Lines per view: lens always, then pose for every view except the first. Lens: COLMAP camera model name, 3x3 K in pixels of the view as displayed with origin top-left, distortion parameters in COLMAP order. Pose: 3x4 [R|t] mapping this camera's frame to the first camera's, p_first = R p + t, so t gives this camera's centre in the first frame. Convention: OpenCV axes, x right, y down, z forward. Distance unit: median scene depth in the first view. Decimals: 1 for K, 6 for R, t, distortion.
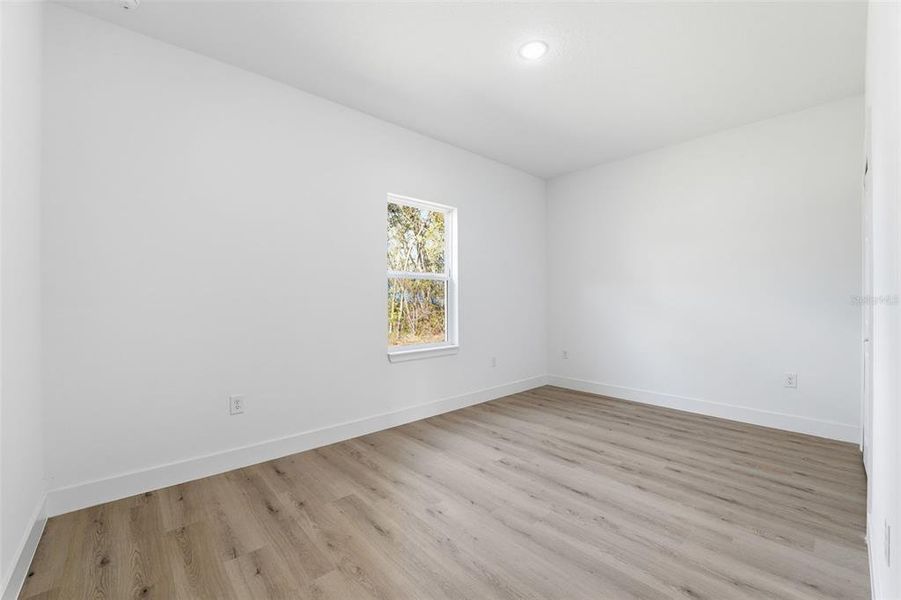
lens RADIAL K [[368.9, 0, 451.8], [0, 368.9, 302.9], [0, 0, 1]] dist [-0.027552, 0.003108]
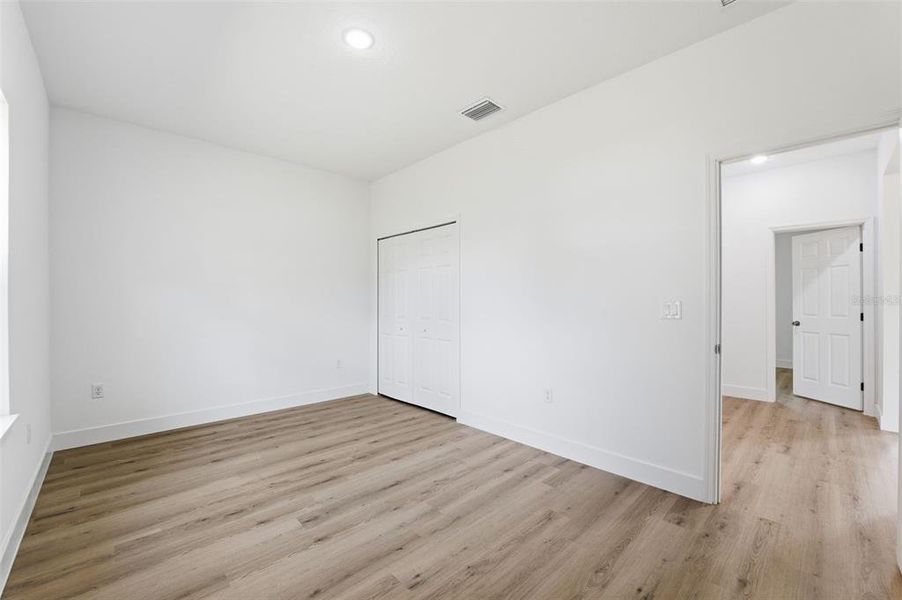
lens RADIAL K [[369.3, 0, 452.3], [0, 369.3, 302.9], [0, 0, 1]] dist [-0.027552, 0.003108]
pose [[-0.032058, 0.007210, 0.999460, -0.624198], [0.012508, 0.999899, -0.006812, -0.004478], [-0.999408, 0.012282, -0.032145, 0.727247]]
